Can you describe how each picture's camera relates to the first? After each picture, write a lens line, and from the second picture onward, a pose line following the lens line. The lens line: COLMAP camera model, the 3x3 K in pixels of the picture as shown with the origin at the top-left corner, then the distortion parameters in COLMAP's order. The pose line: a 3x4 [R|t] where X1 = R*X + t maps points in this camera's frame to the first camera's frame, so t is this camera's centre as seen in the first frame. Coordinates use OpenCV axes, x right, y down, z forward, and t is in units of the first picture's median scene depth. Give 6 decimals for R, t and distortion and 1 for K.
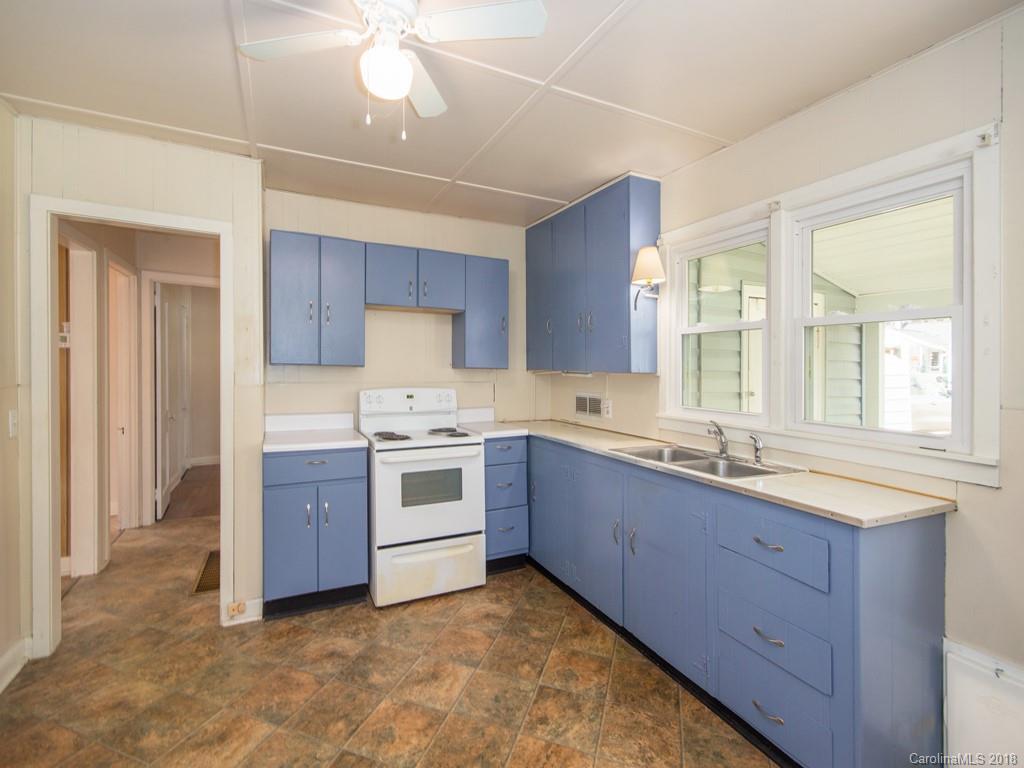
lens RADIAL K [[470.5, 0, 519.3], [0, 470.5, 374.9], [0, 0, 1]] dist [-0.001255, -0.000226]
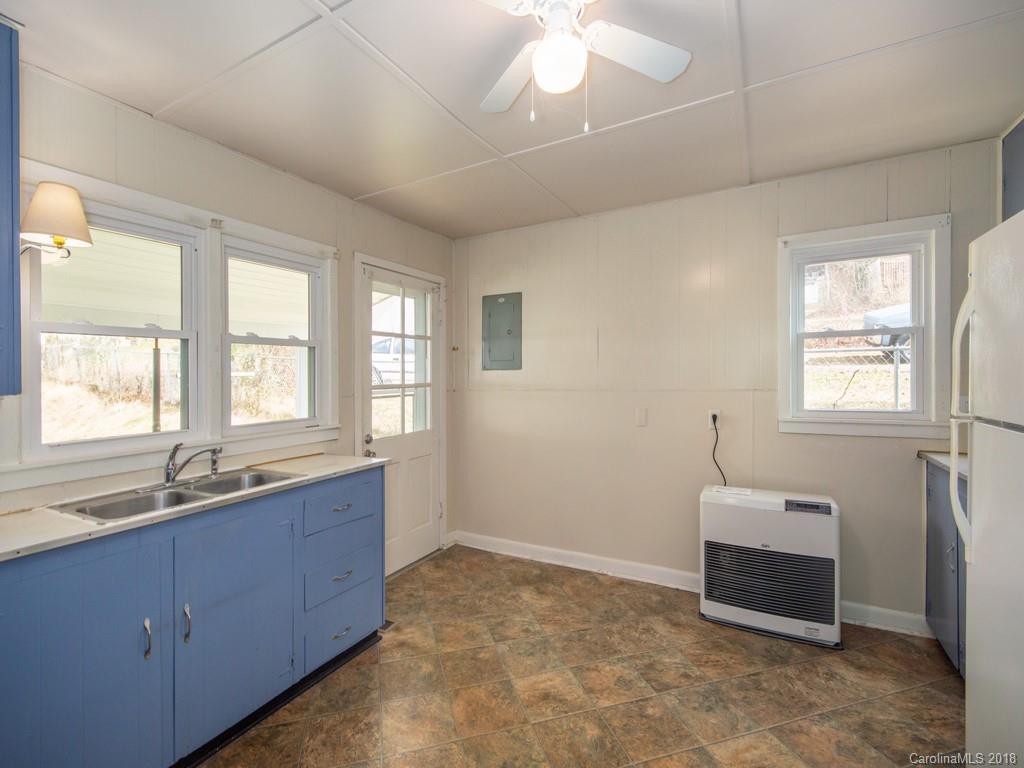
lens RADIAL K [[470.5, 0, 517.1], [0, 470.5, 377.3], [0, 0, 1]] dist [-0.001255, -0.000226]
pose [[-0.582775, -0.003462, 0.812626, -0.987952], [0.018069, 0.999688, 0.017217, -0.017662], [-0.812433, 0.024717, -0.582531, 1.714895]]
